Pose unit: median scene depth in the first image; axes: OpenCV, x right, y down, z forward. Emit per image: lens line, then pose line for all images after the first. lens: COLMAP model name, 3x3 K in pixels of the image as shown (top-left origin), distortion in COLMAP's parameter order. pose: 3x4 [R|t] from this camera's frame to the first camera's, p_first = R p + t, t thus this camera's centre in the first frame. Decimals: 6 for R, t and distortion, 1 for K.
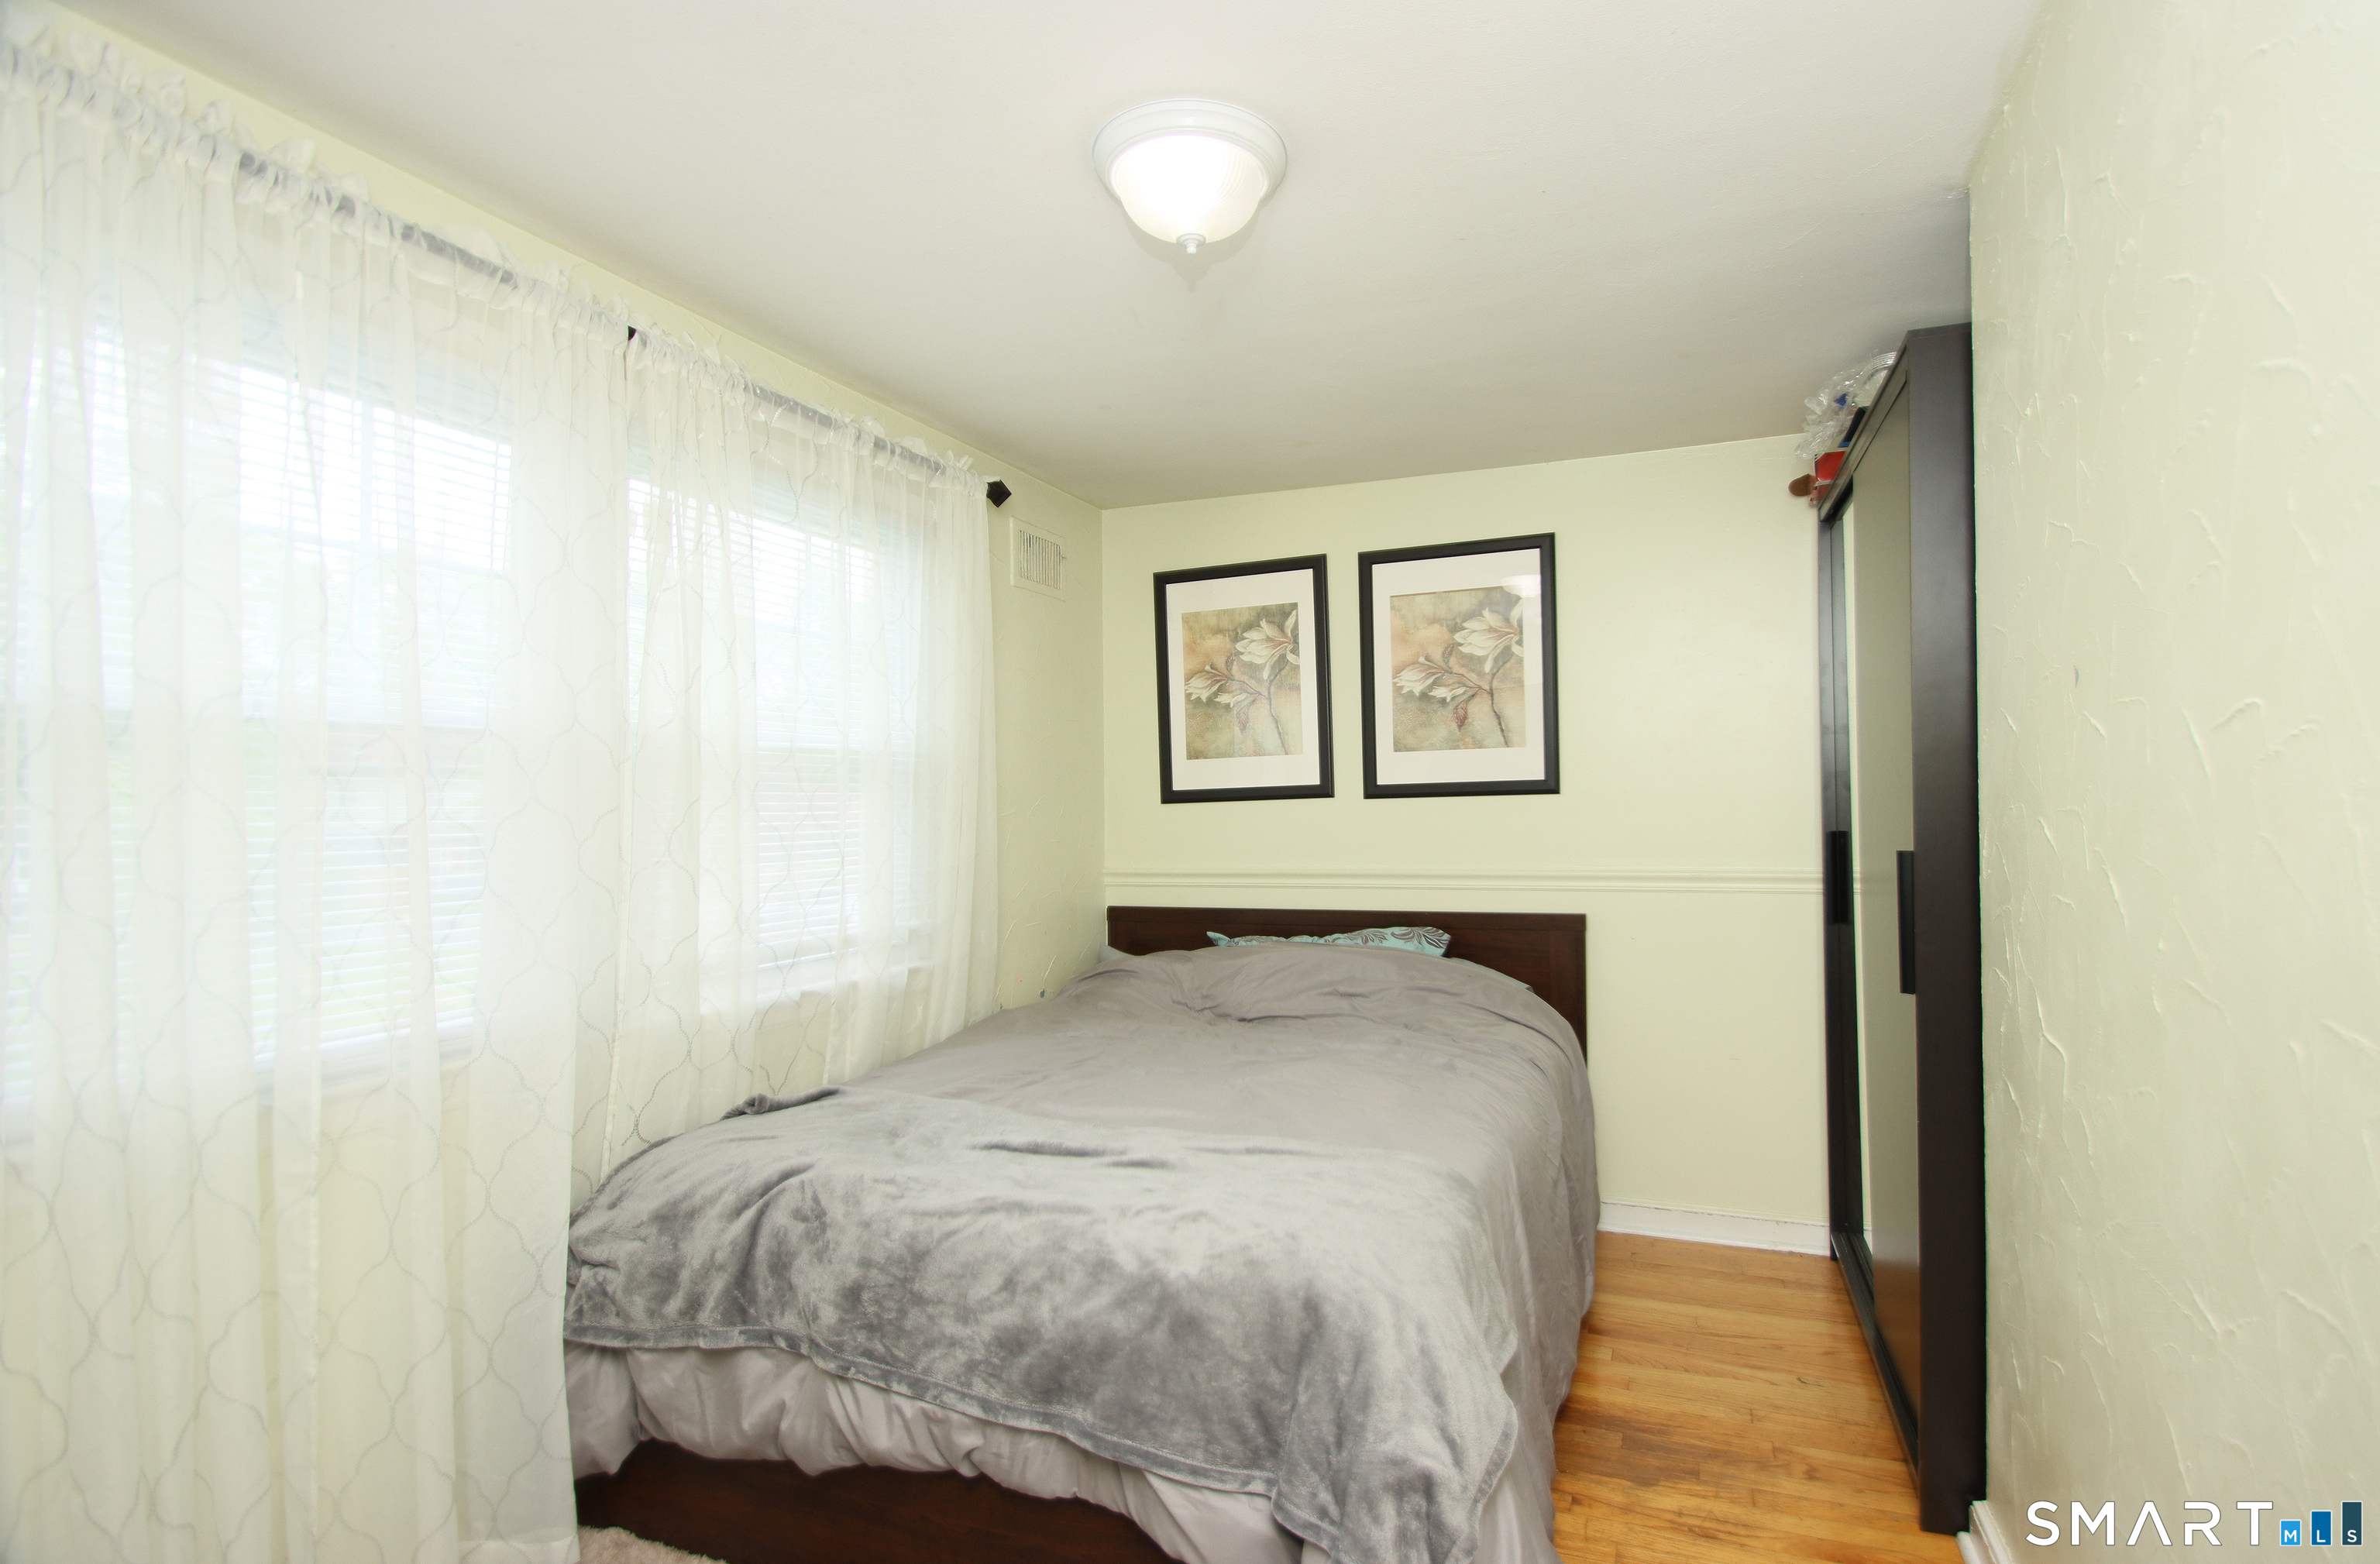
lens RADIAL K [[1084.5, 0, 1191.5], [0, 1084.5, 819.0], [0, 0, 1]] dist [0.011110, -0.017608]
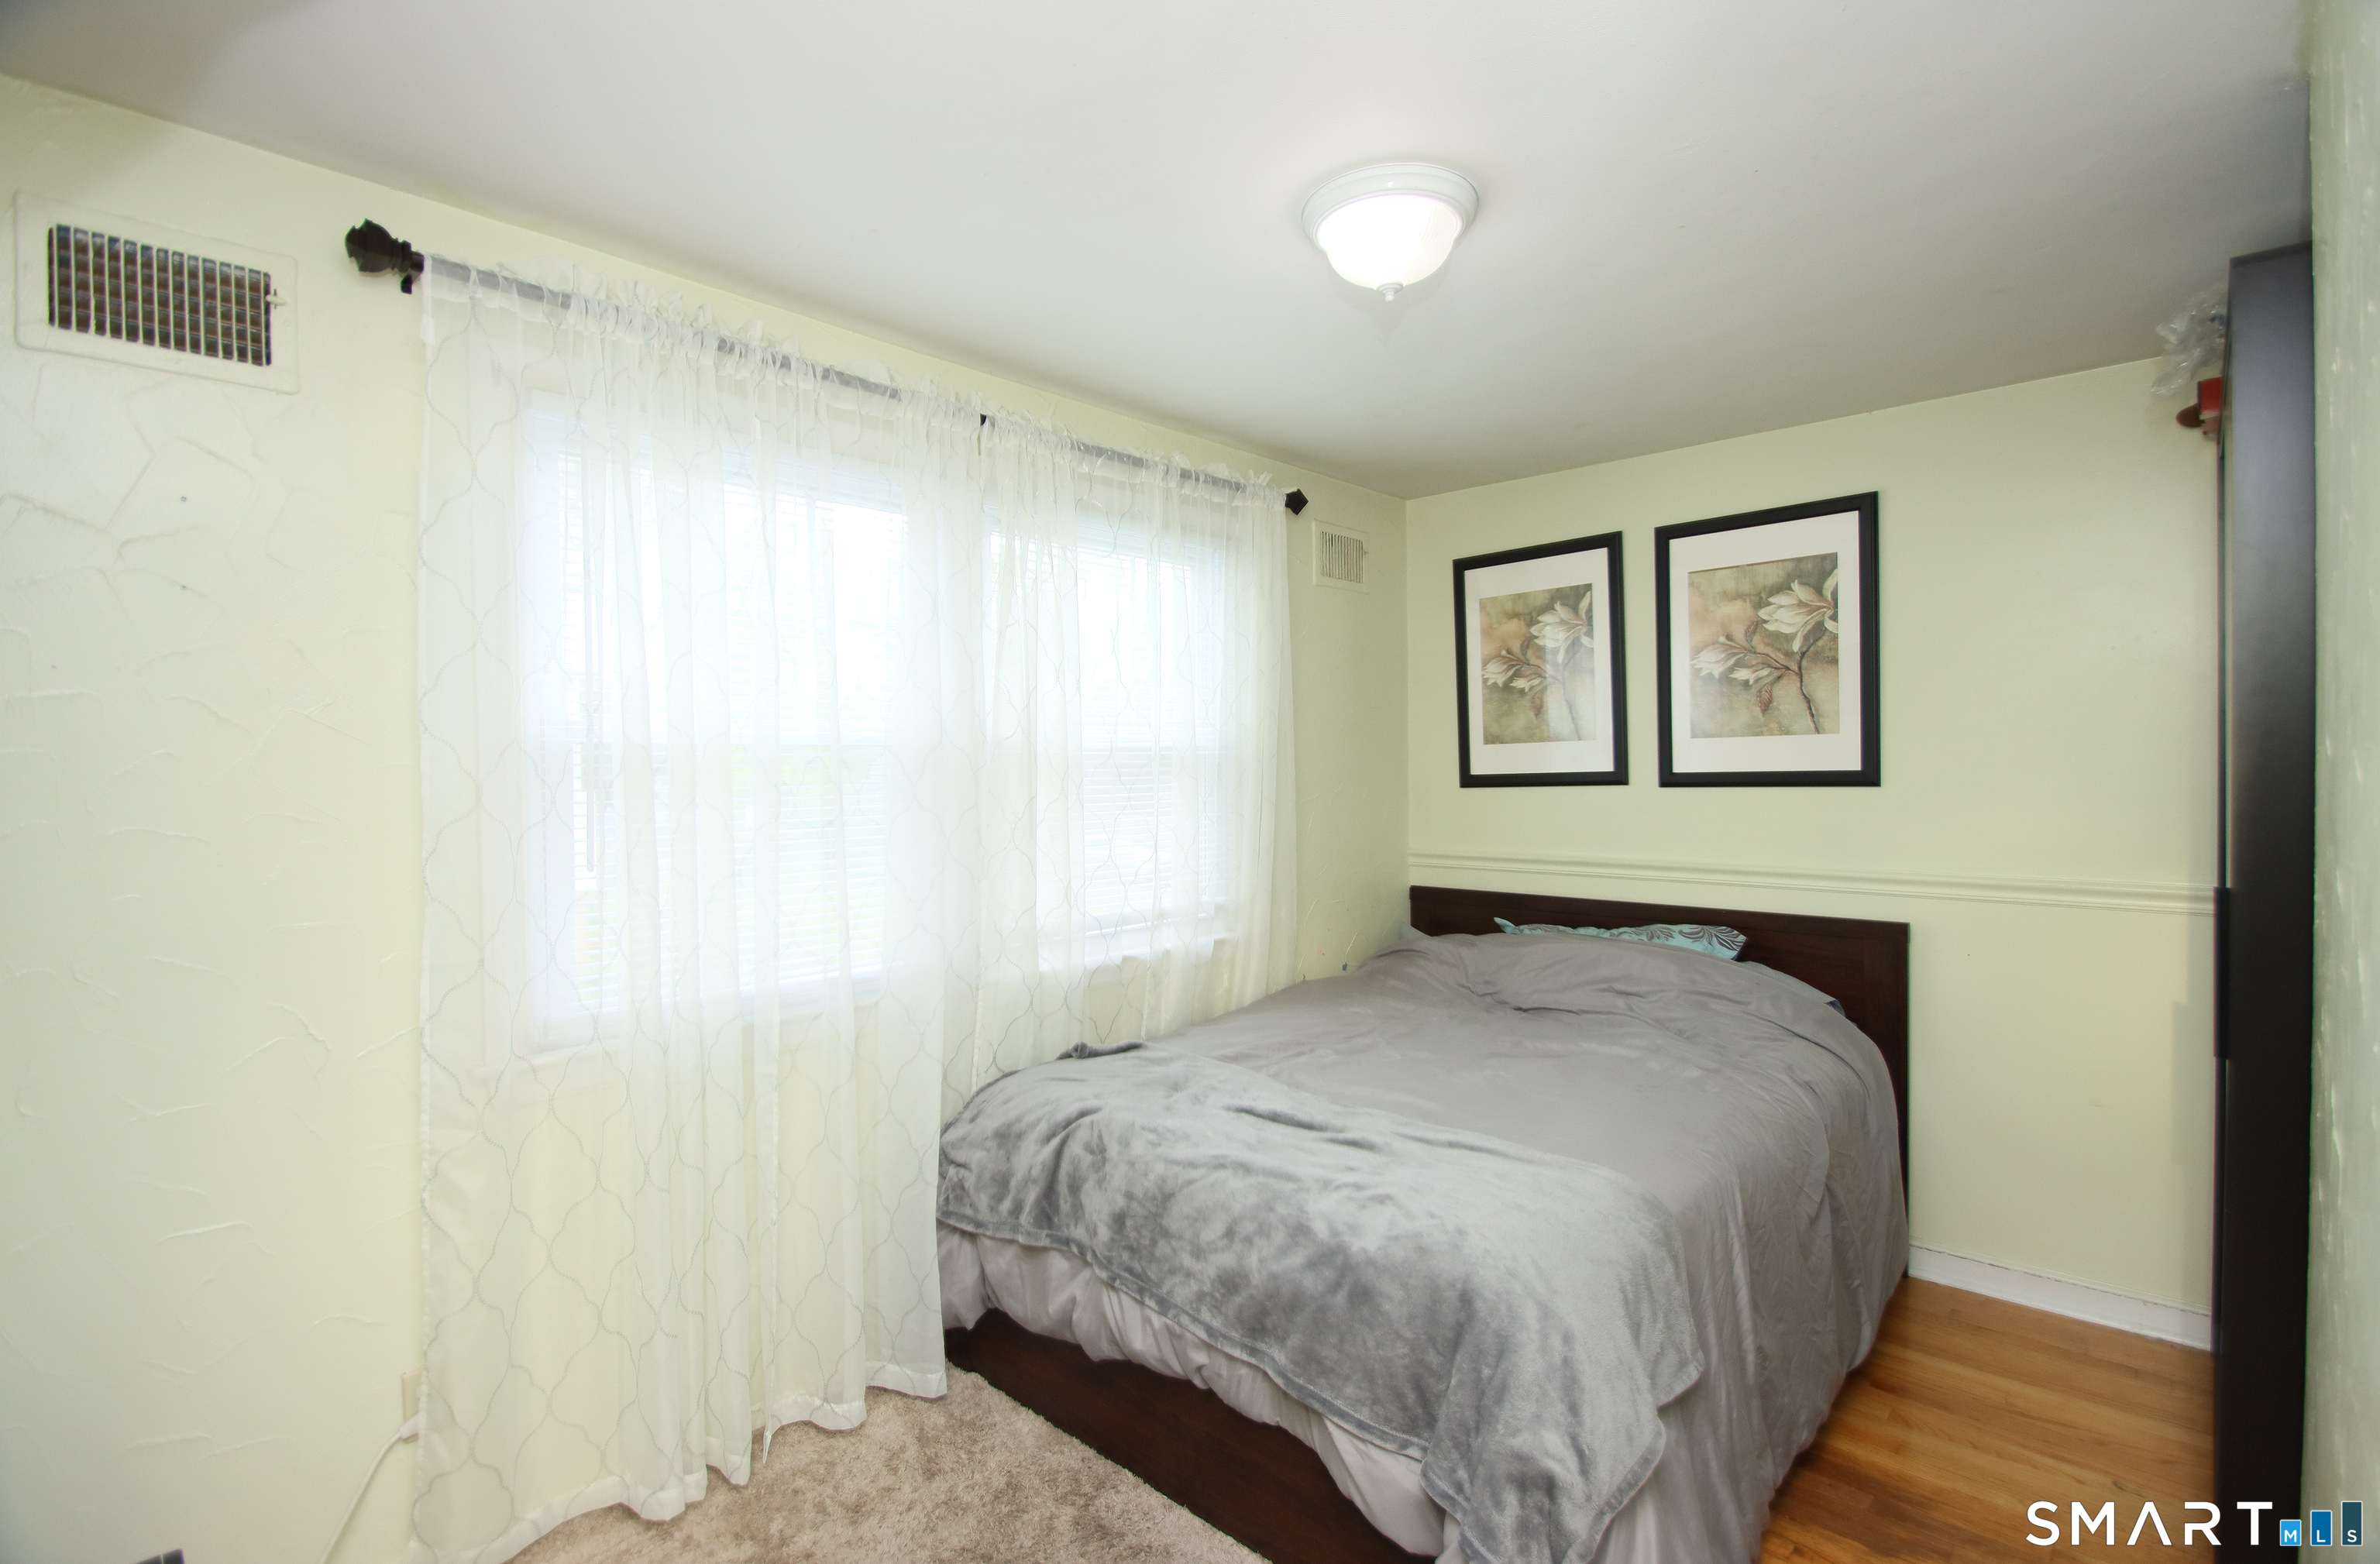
lens RADIAL K [[1106.3, 0, 1196.3], [0, 1106.3, 777.6], [0, 0, 1]] dist [0.009671, -0.015797]
pose [[0.915973, -0.003530, -0.401224, 0.241164], [0.013872, 0.999642, 0.022874, -0.075171], [0.401000, -0.026518, 0.915694, -0.076163]]
